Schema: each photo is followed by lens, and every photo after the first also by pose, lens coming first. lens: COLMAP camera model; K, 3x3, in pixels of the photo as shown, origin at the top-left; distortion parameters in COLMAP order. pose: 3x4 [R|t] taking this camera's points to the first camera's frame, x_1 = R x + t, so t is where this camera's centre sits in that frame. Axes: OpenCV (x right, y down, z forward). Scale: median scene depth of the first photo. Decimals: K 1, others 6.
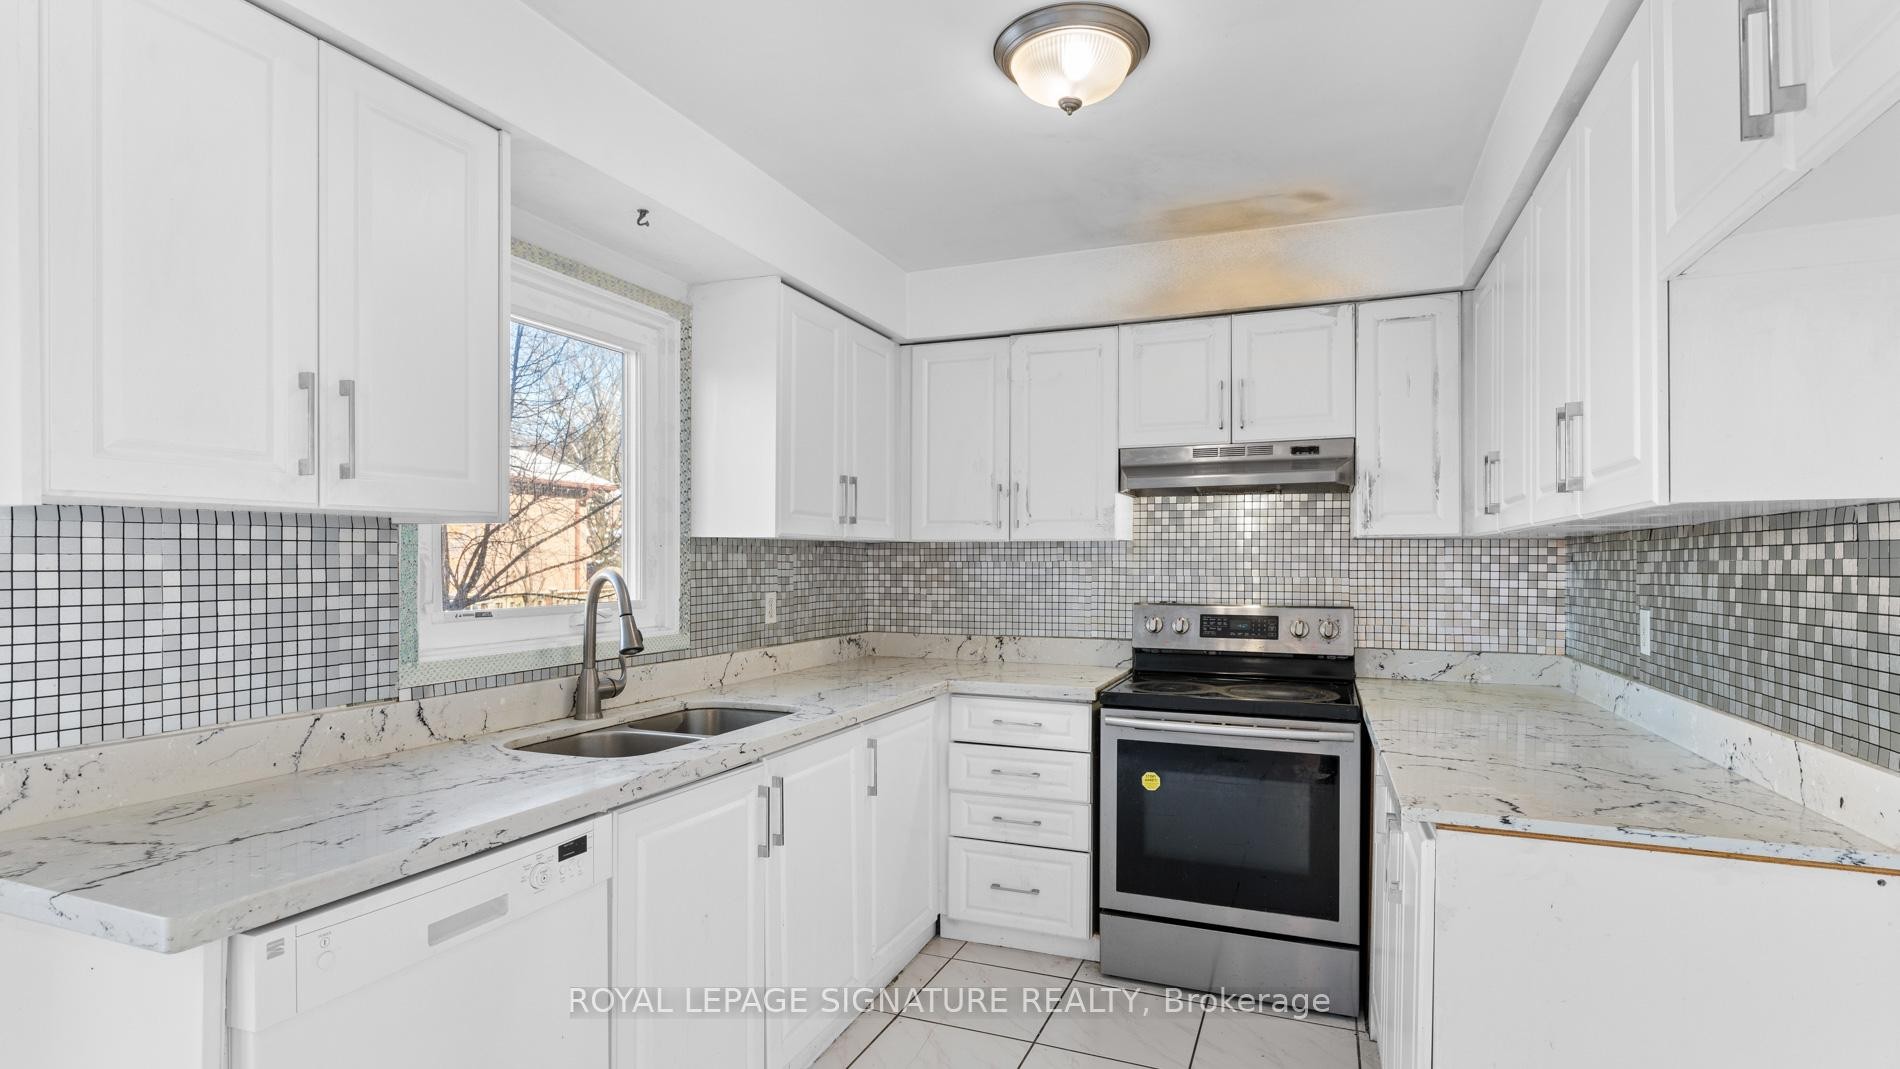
lens RADIAL K [[857.2, 0, 958.4], [0, 857.2, 553.8], [0, 0, 1]] dist [0.003338, 0.000860]
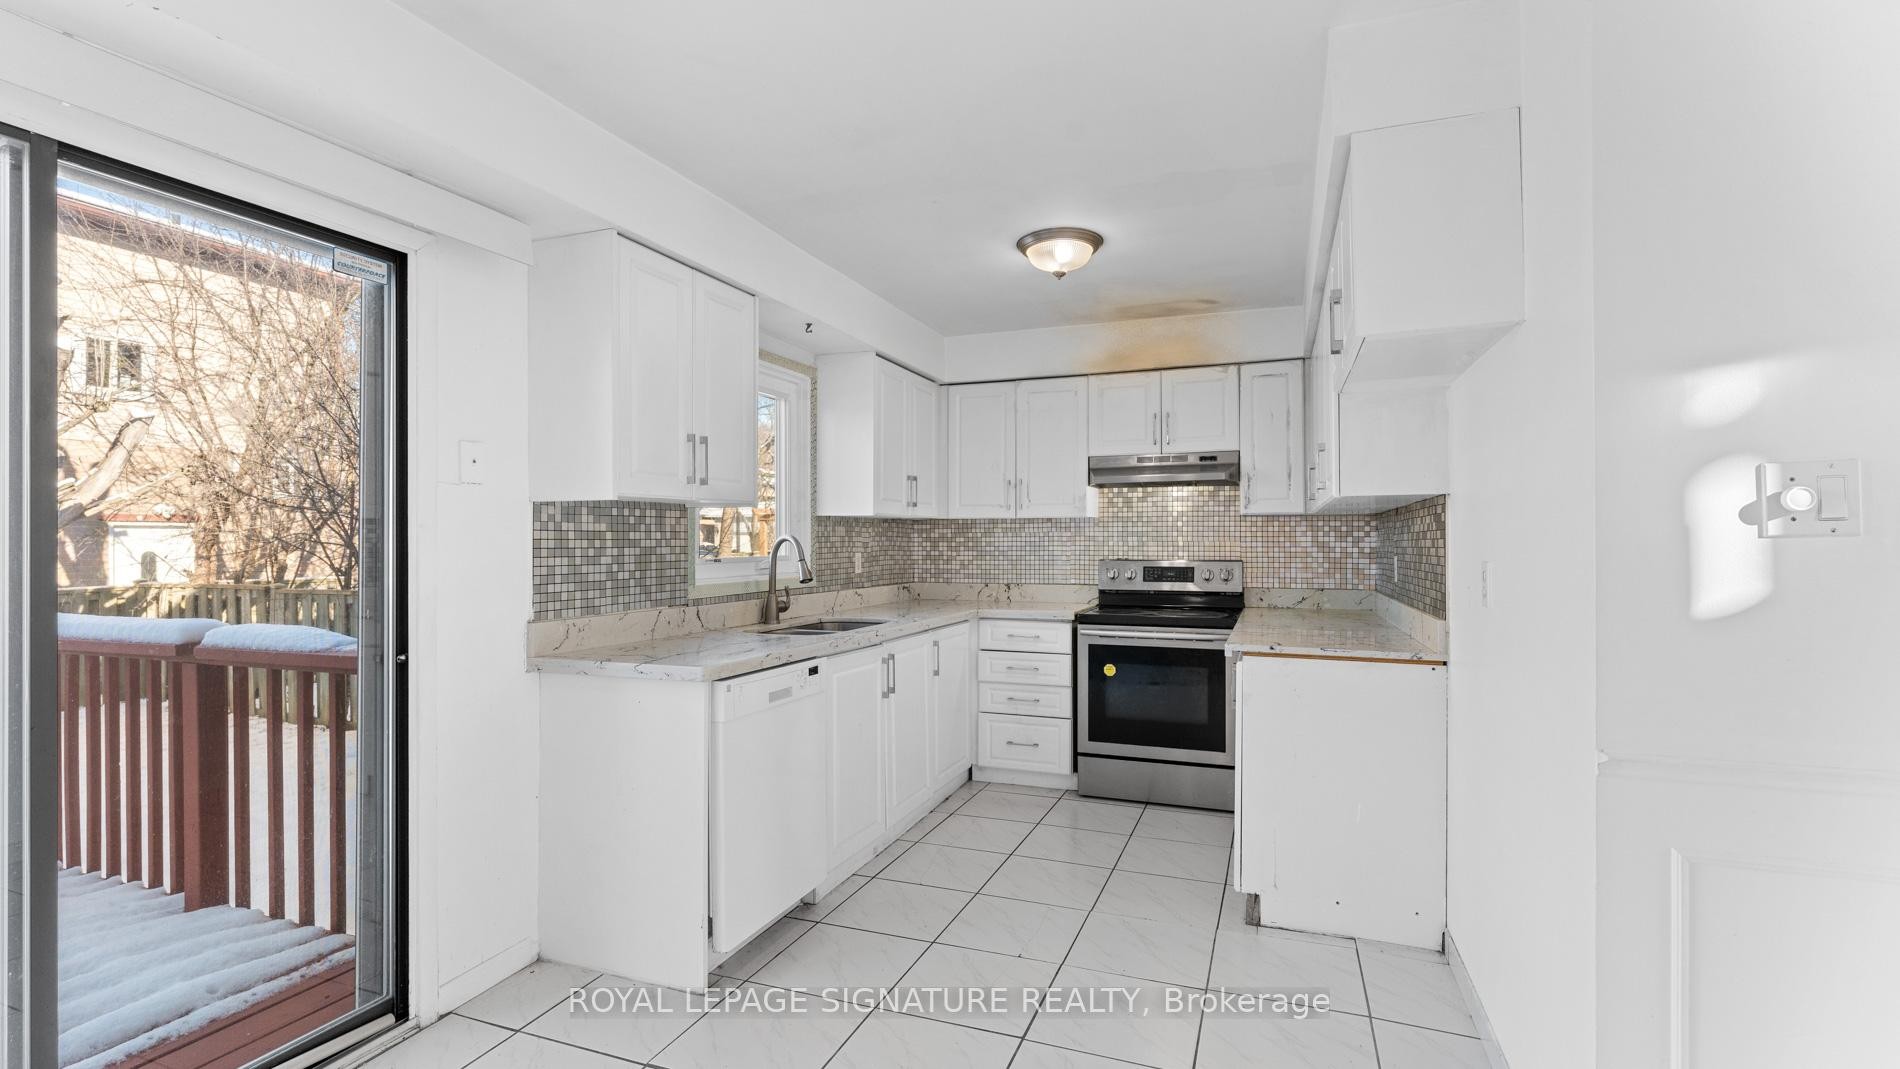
lens RADIAL K [[857.2, 0, 946.5], [0, 857.2, 530.2], [0, 0, 1]] dist [0.003338, 0.000860]
pose [[0.999877, -0.003121, 0.015387, -0.096817], [0.003230, 0.999970, -0.007094, 0.018825], [-0.015365, 0.007143, 0.999856, -0.561916]]
